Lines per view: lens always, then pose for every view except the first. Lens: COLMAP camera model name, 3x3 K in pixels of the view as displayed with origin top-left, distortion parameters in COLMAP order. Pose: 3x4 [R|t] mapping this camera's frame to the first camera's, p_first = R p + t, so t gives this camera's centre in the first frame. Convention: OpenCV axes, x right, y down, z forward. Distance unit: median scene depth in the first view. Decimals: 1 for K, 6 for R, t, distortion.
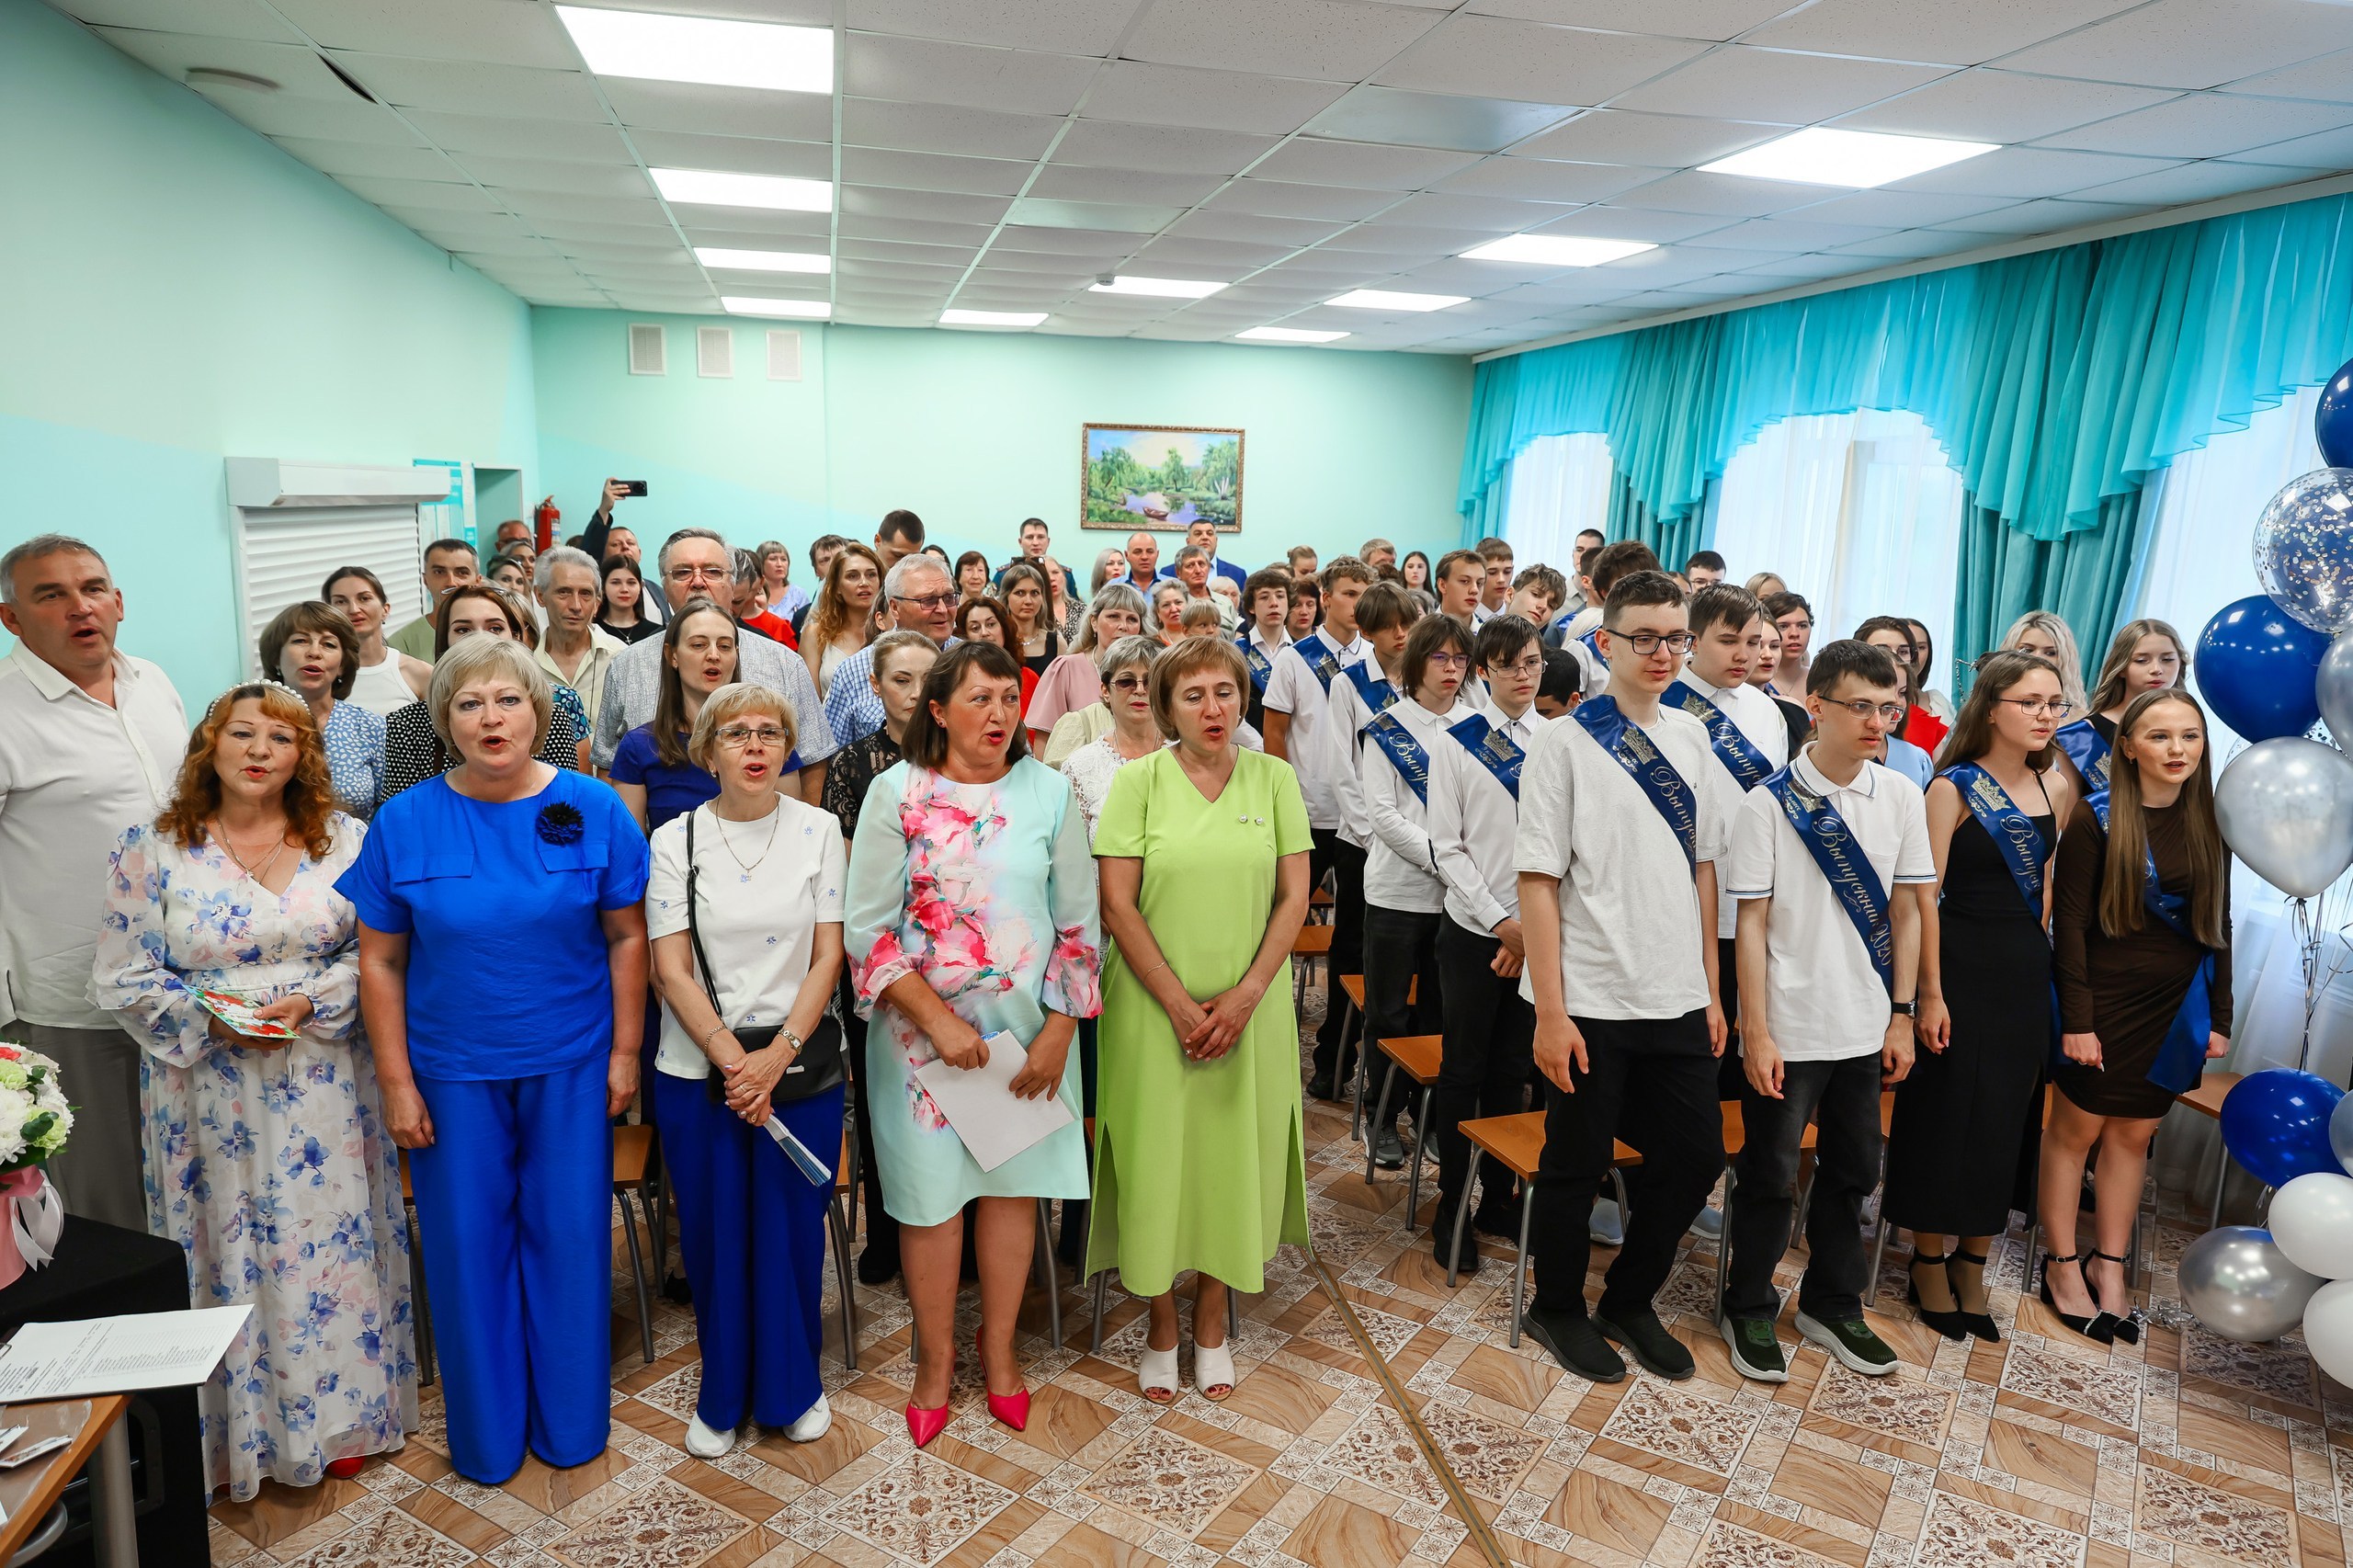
lens RADIAL K [[1568.1, 0, 1173.3], [0, 1568.1, 779.7], [0, 0, 1]] dist [-0.020231, 0.010721]
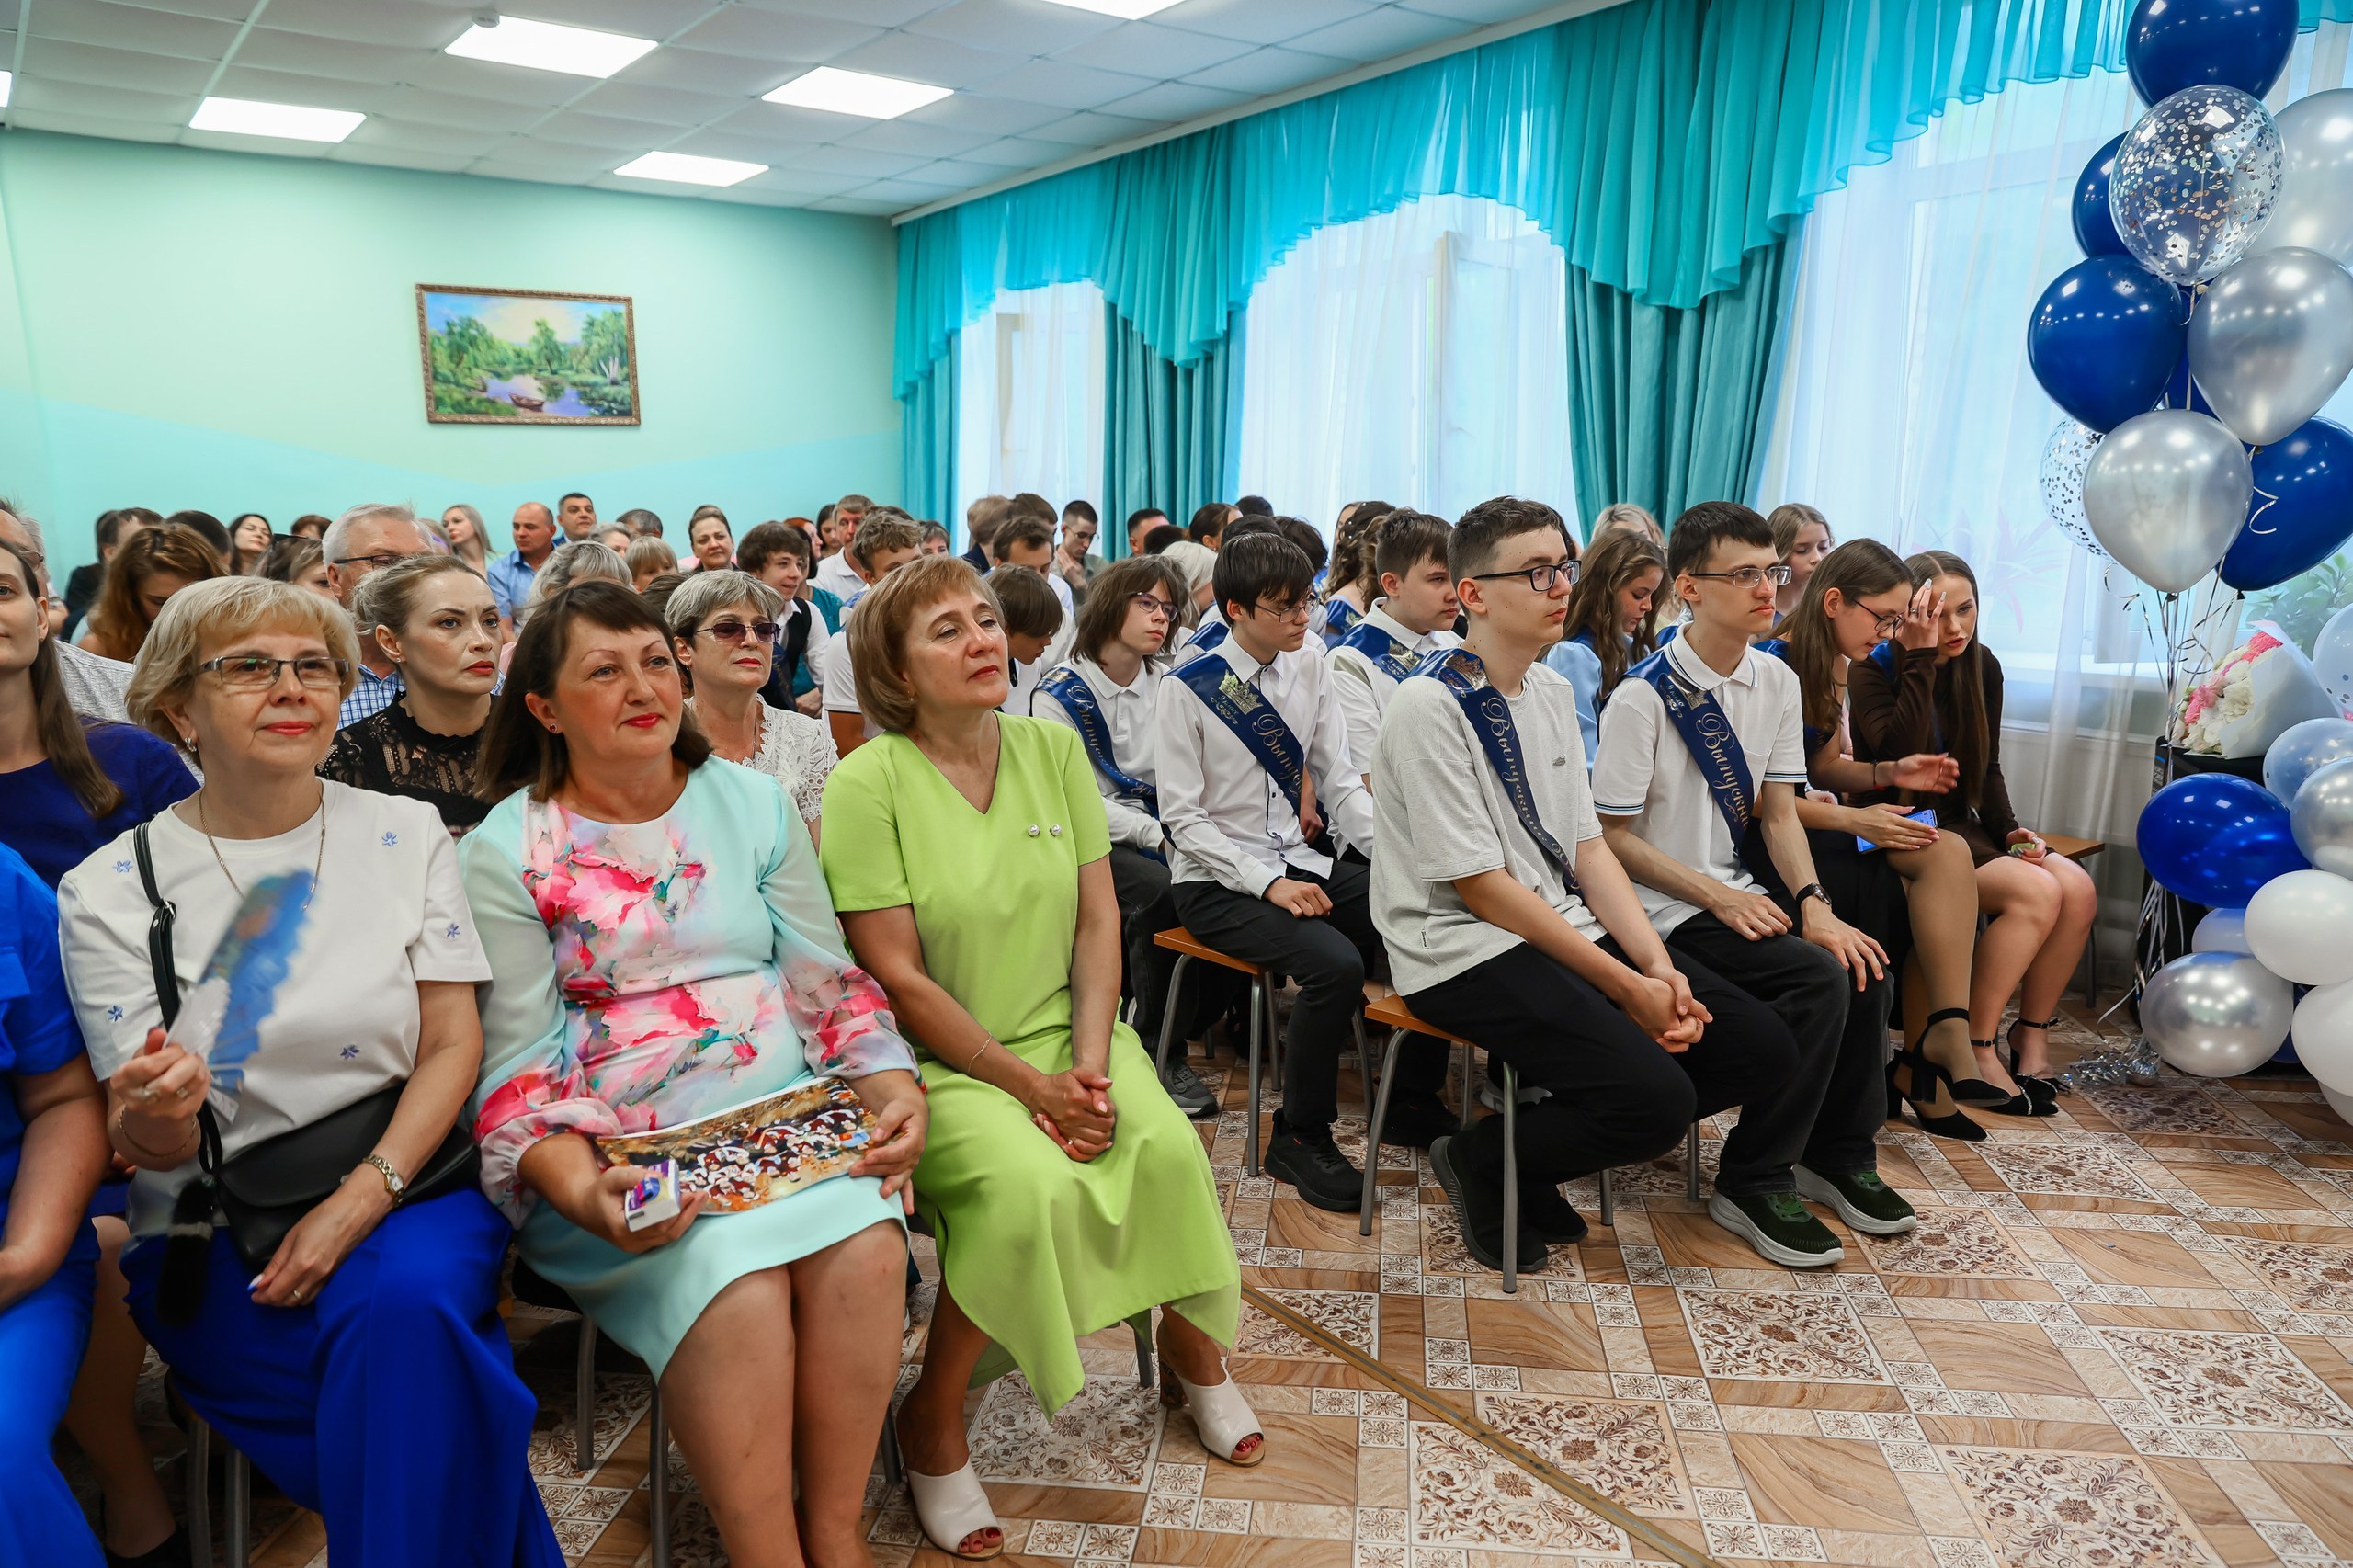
lens RADIAL K [[1568.1, 0, 1194.7], [0, 1568.1, 787.2], [0, 0, 1]] dist [-0.020231, 0.010721]
pose [[0.899147, -0.117070, 0.421699, -0.212569], [0.110568, 0.993066, 0.039937, 0.101015], [-0.423450, 0.010717, 0.905856, 0.462129]]
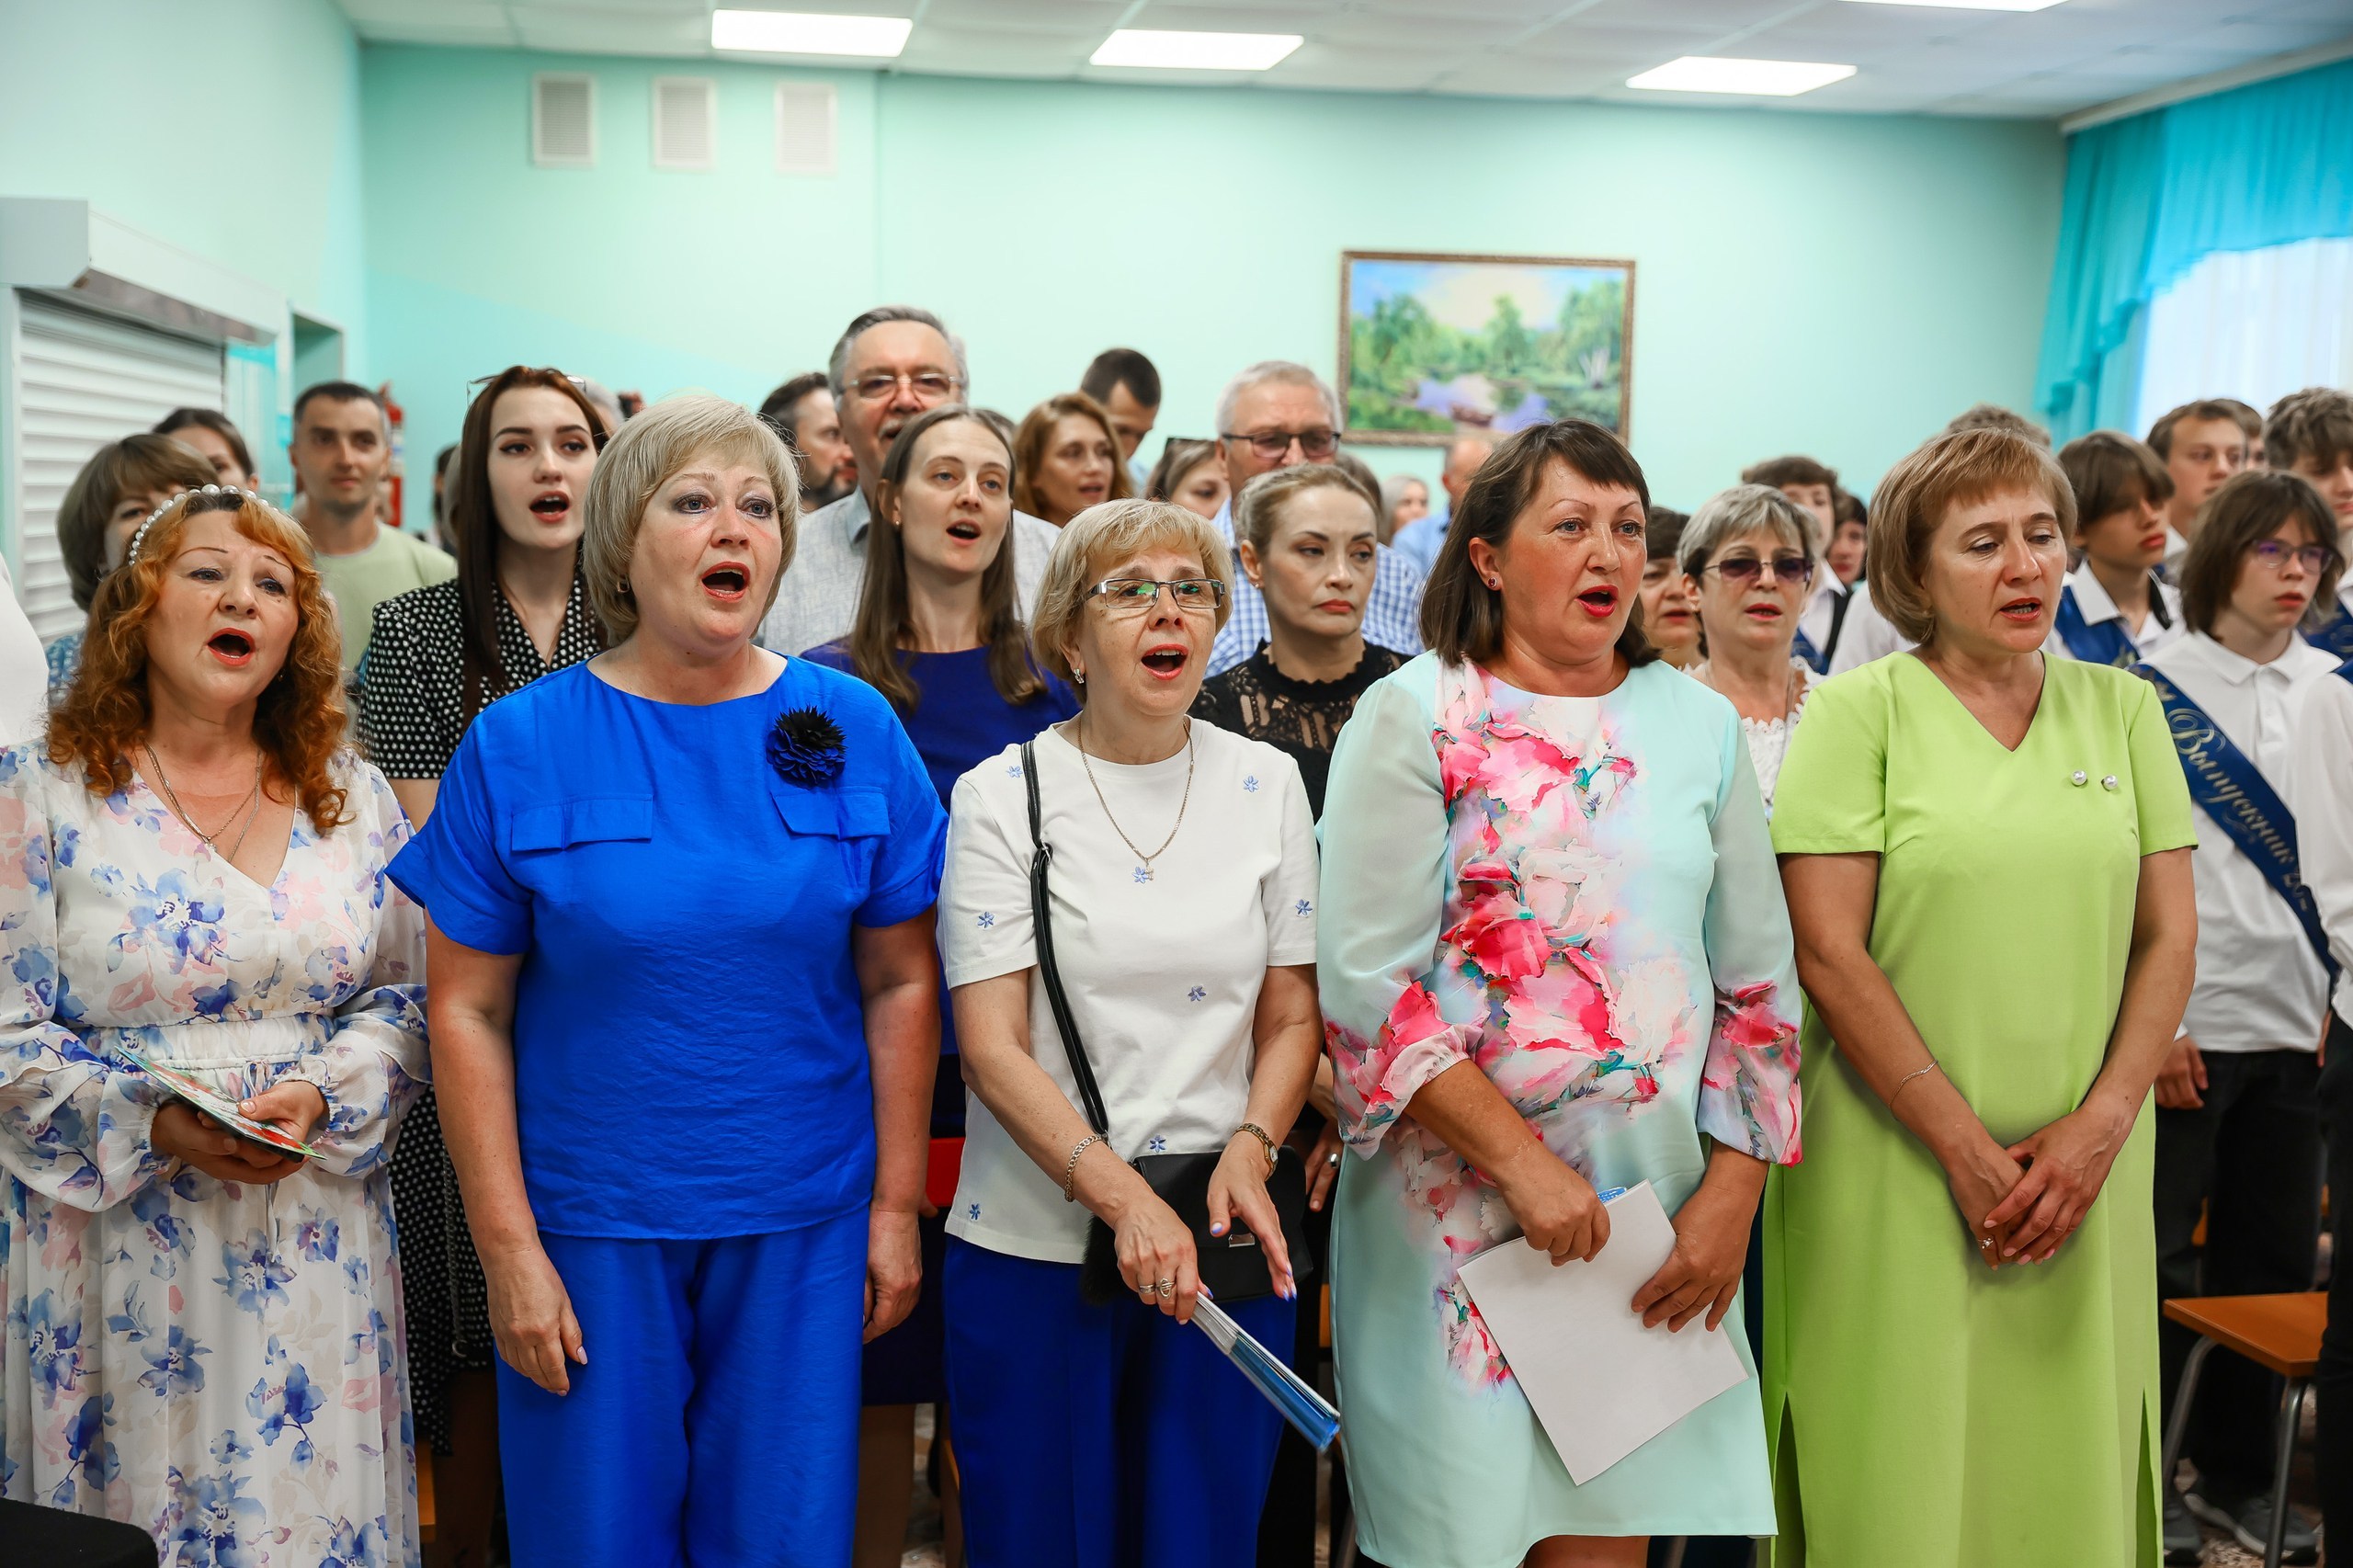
lens RADIAL K [[2844.1, 0, 1112.3], [0, 2844.1, 846.1], [0, 0, 1]] dist [-0.034552, 0.000000]
pose [[0.996992, 0.002676, -0.077462, -0.194322], [-0.006638, 0.998680, -0.050933, 0.094517], [0.077224, 0.051293, 0.995693, 0.071984]]
